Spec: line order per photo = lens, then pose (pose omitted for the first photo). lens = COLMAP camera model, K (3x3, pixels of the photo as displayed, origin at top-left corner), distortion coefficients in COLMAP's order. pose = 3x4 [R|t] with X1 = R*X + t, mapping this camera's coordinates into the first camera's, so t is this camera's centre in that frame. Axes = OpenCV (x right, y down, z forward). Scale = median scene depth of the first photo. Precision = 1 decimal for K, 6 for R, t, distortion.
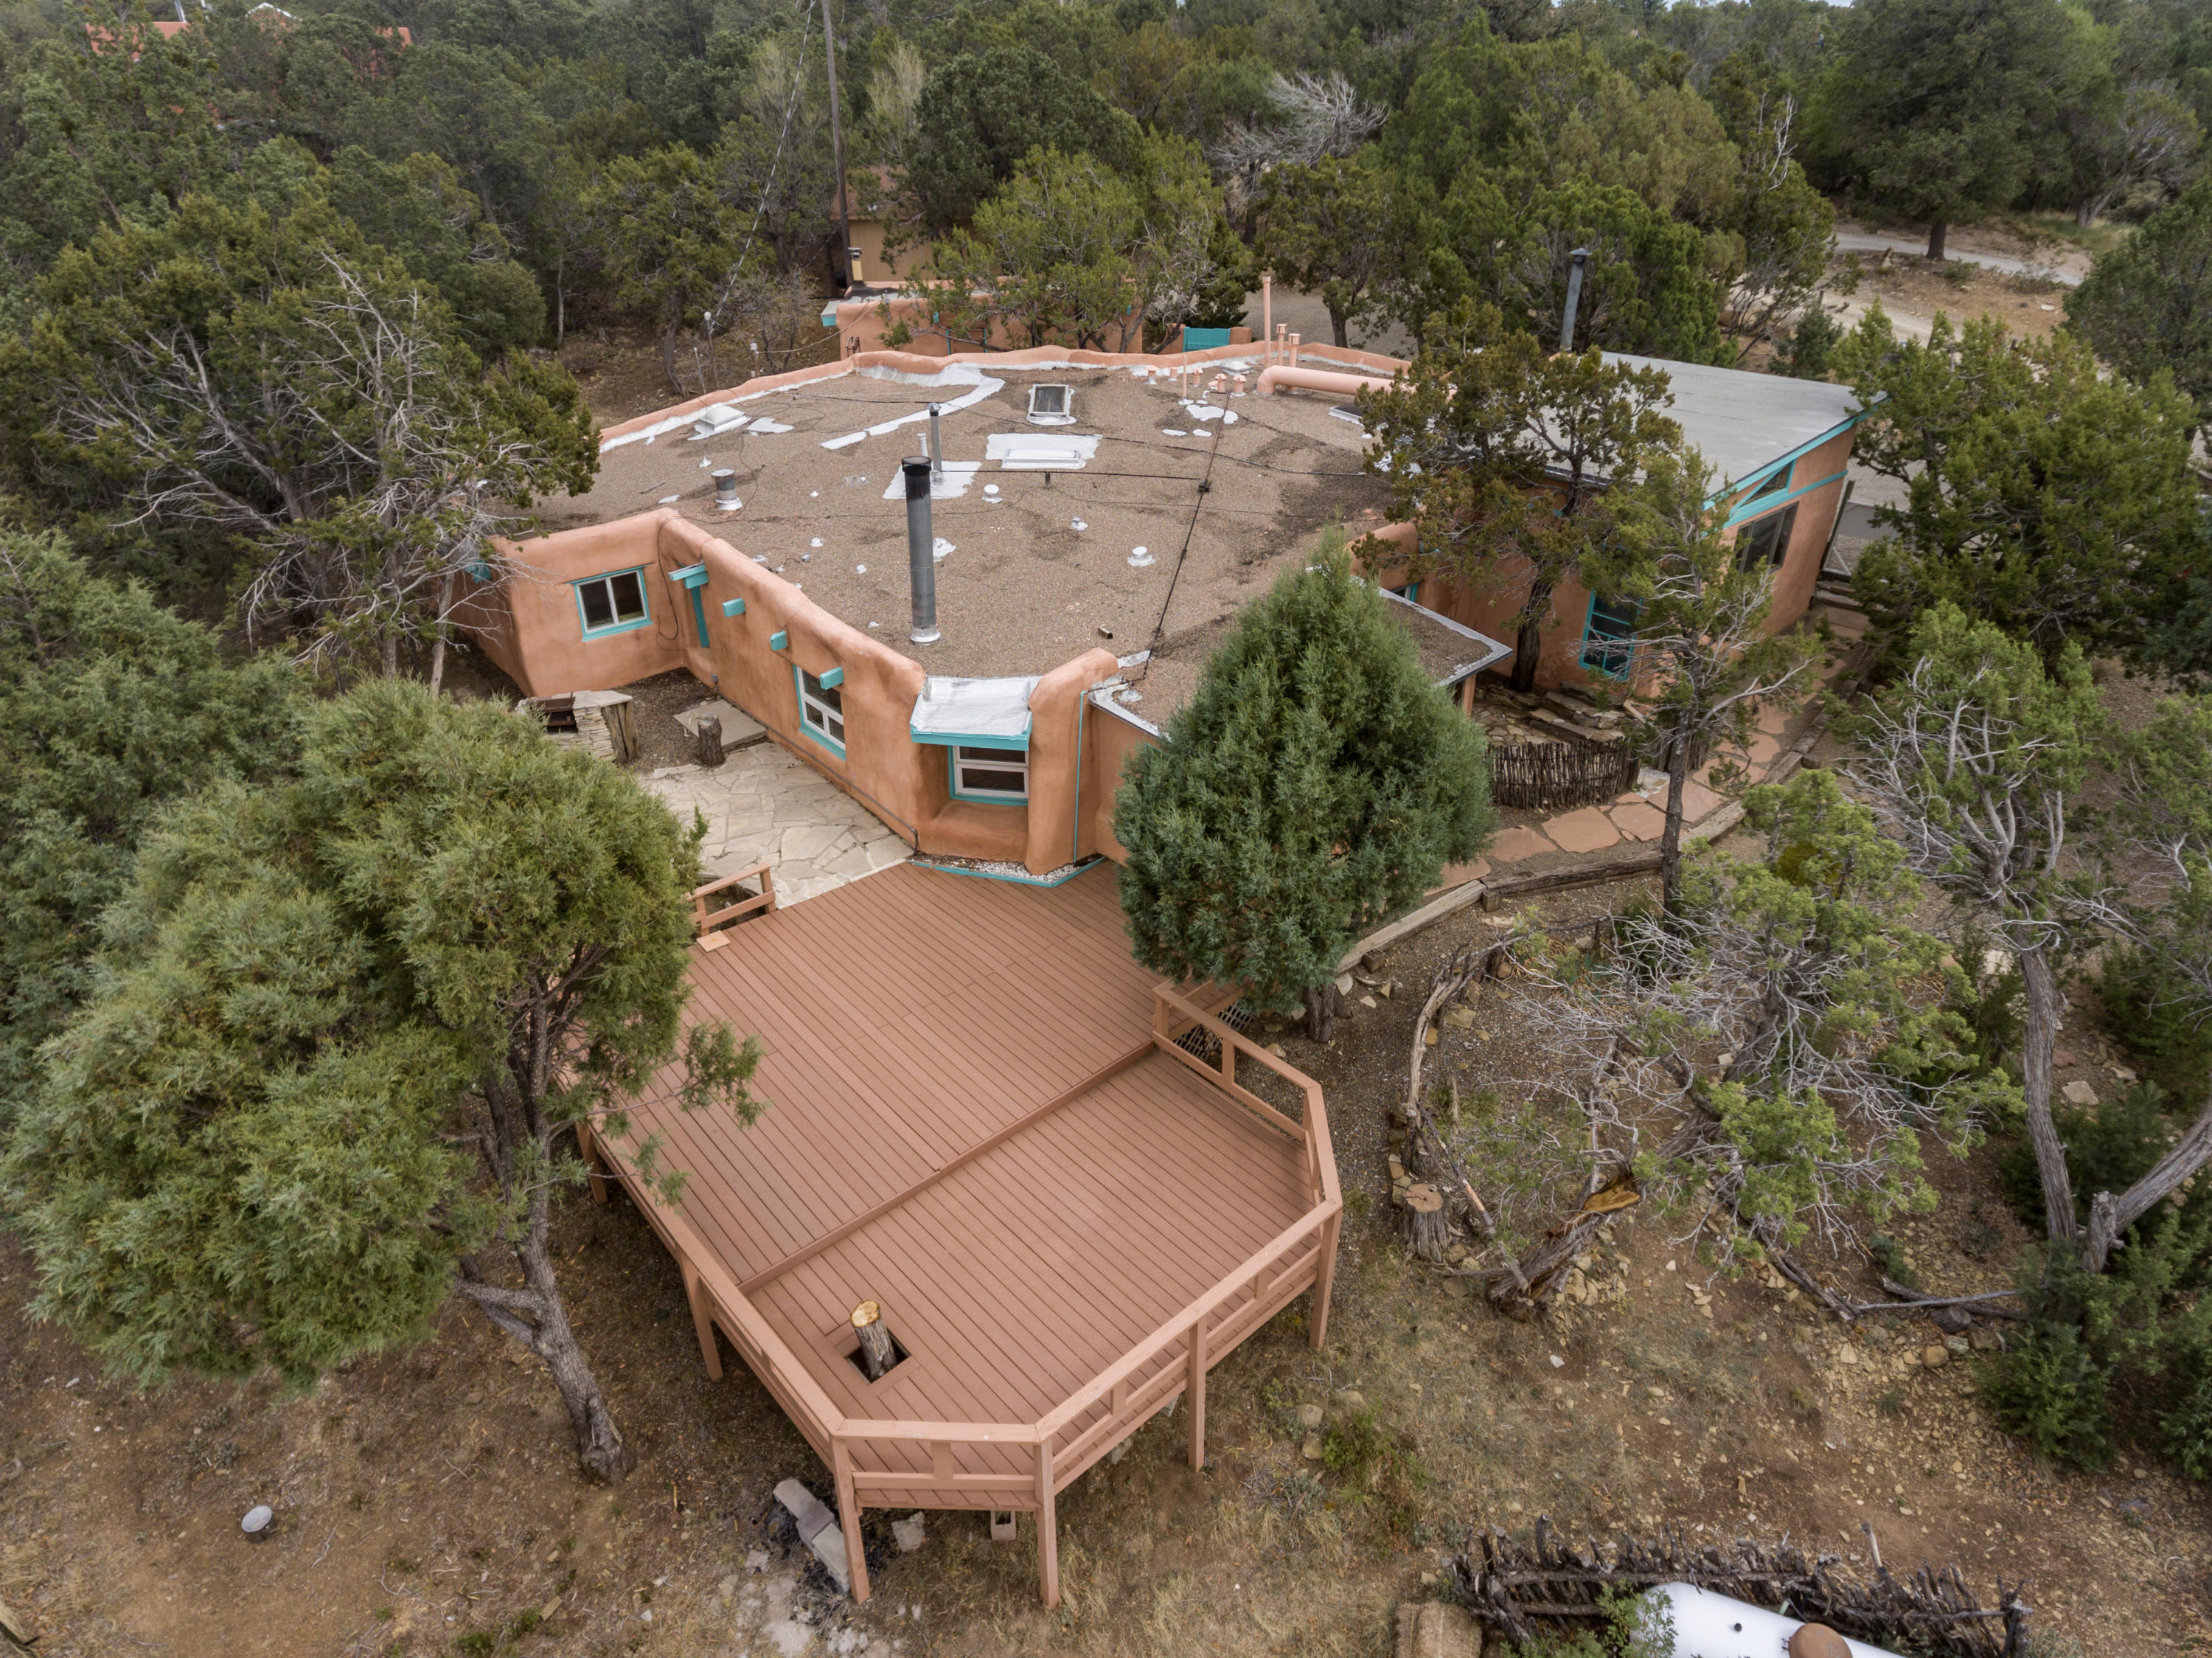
lens RADIAL K [[1287.9, 0, 1110.9], [0, 1287.9, 815.0], [0, 0, 1]] dist [-0.000792, -0.001247]
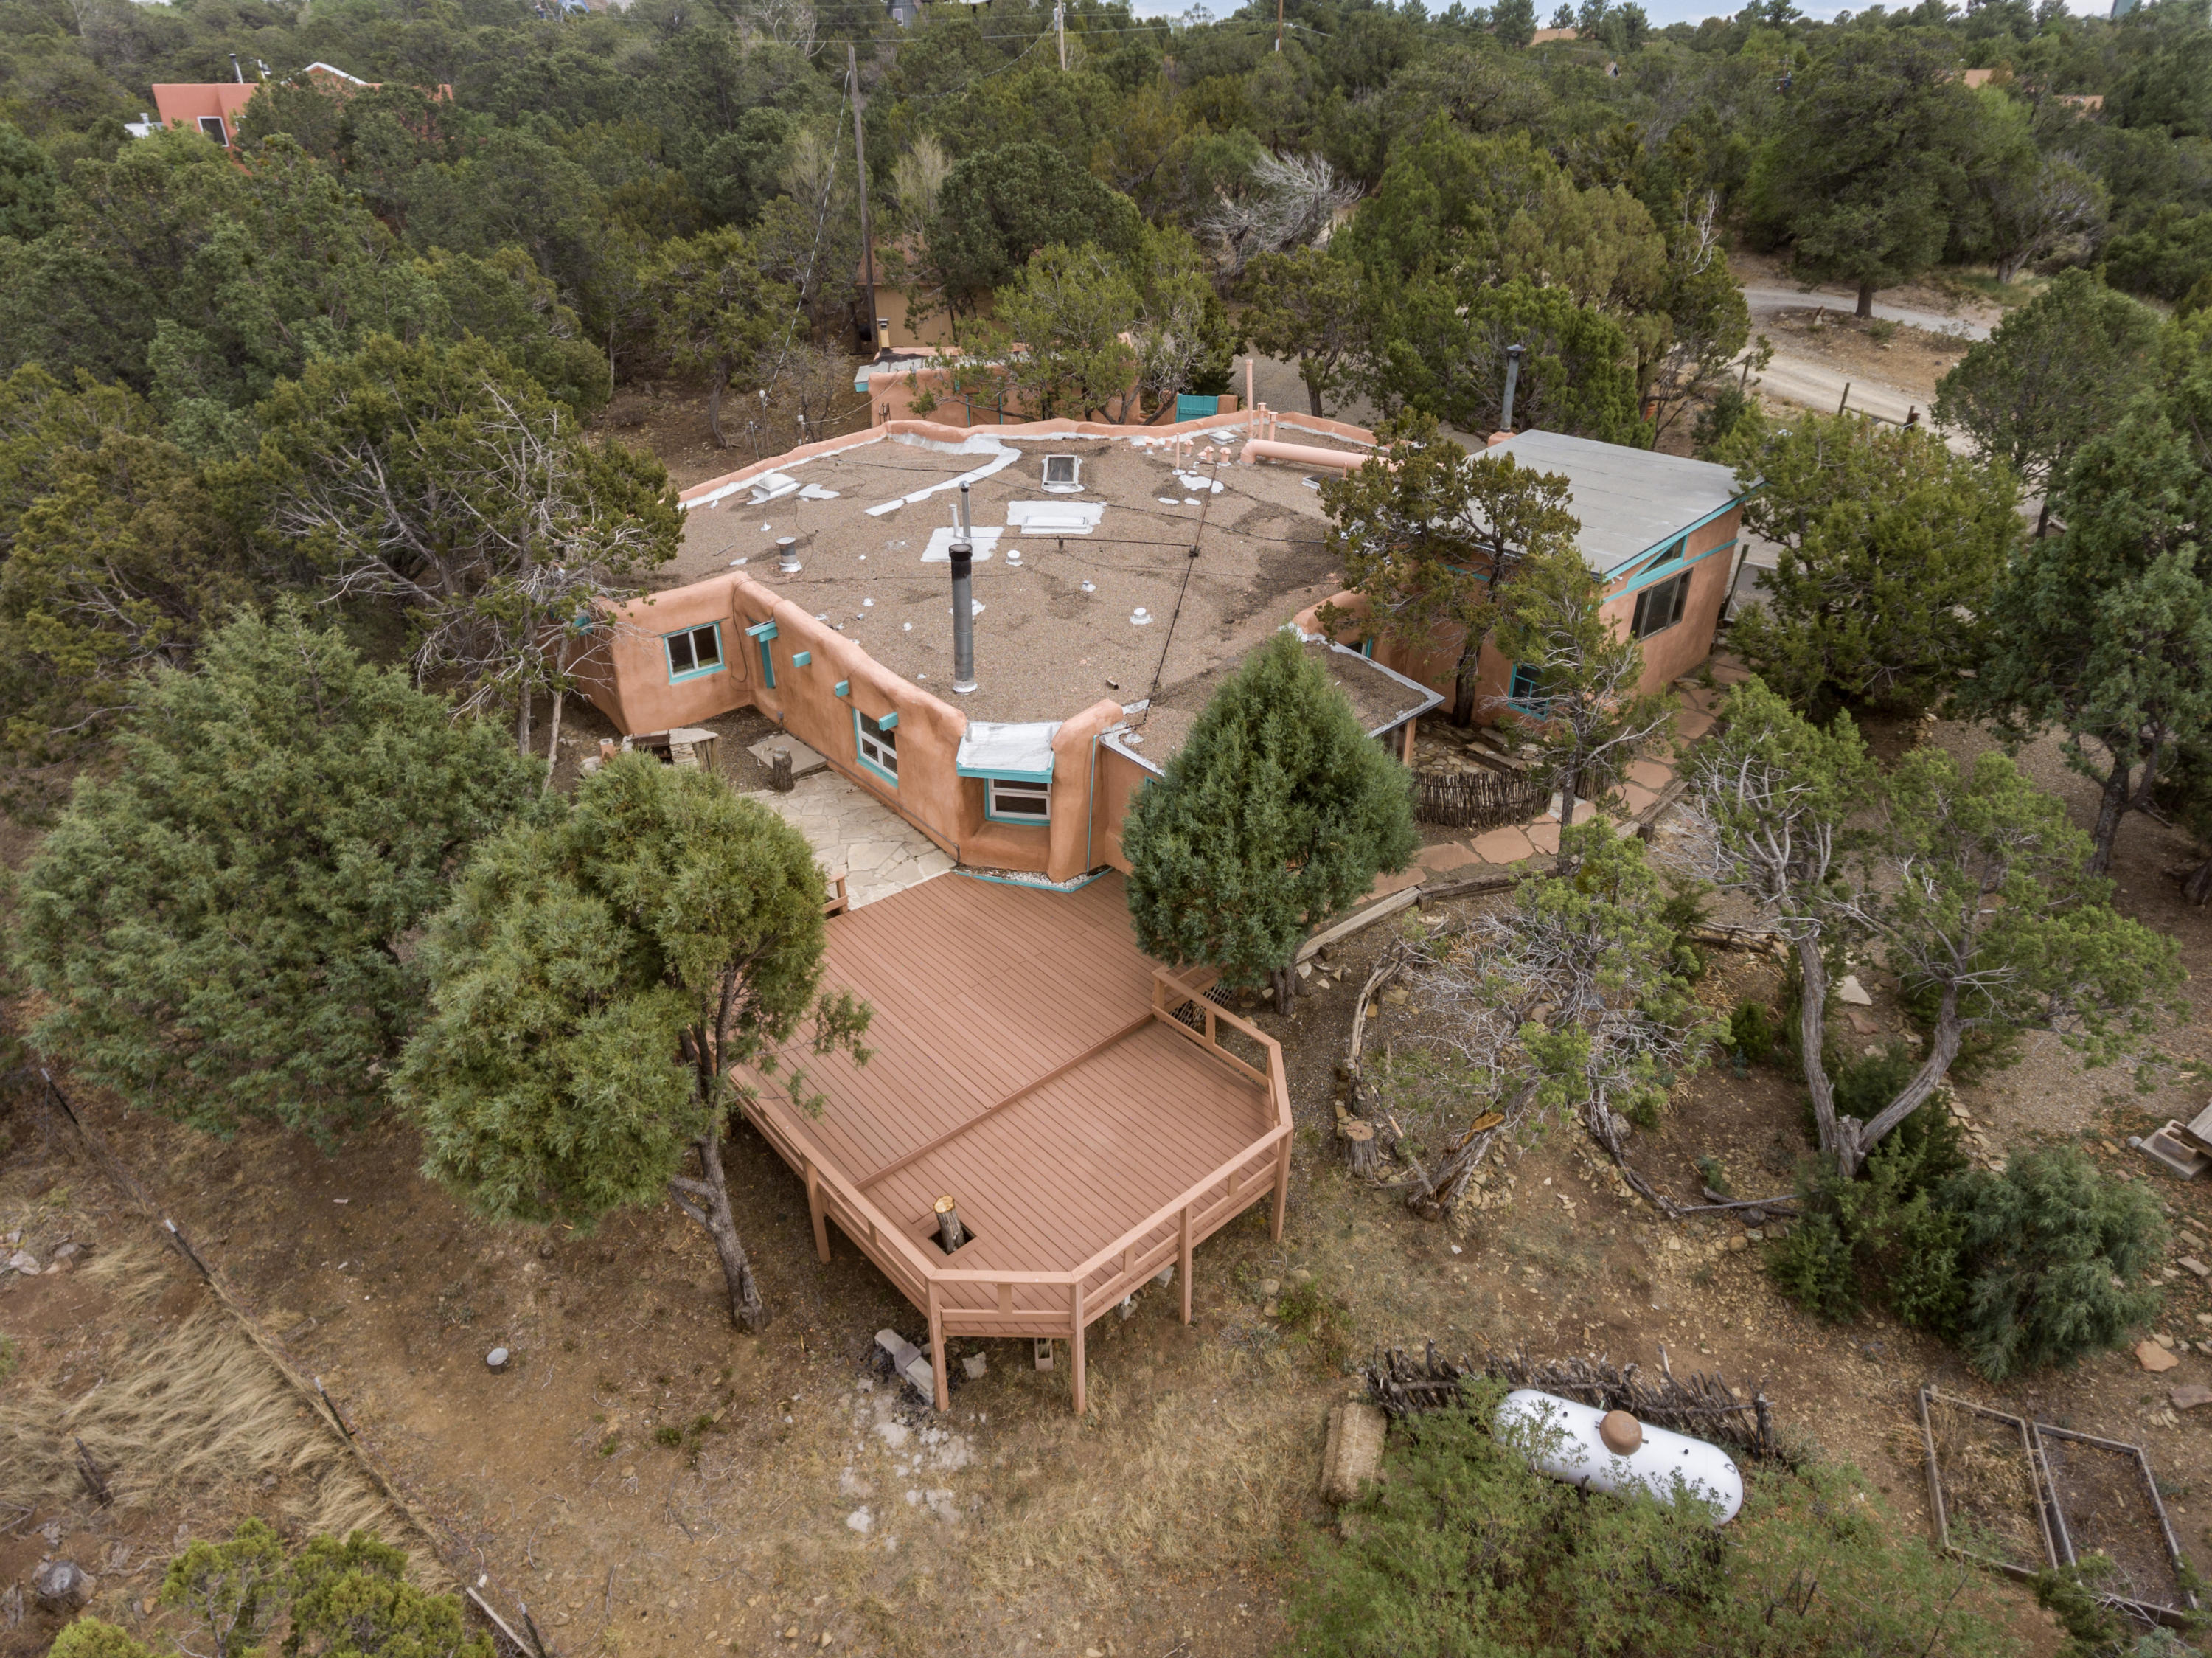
lens RADIAL K [[1287.9, 0, 1110.9], [0, 1287.9, 815.0], [0, 0, 1]] dist [-0.000792, -0.001247]
pose [[0.999992, -0.000424, 0.003989, -0.011614], [0.000431, 0.999998, -0.001803, -0.016431], [-0.003988, 0.001804, 0.999990, -0.242076]]
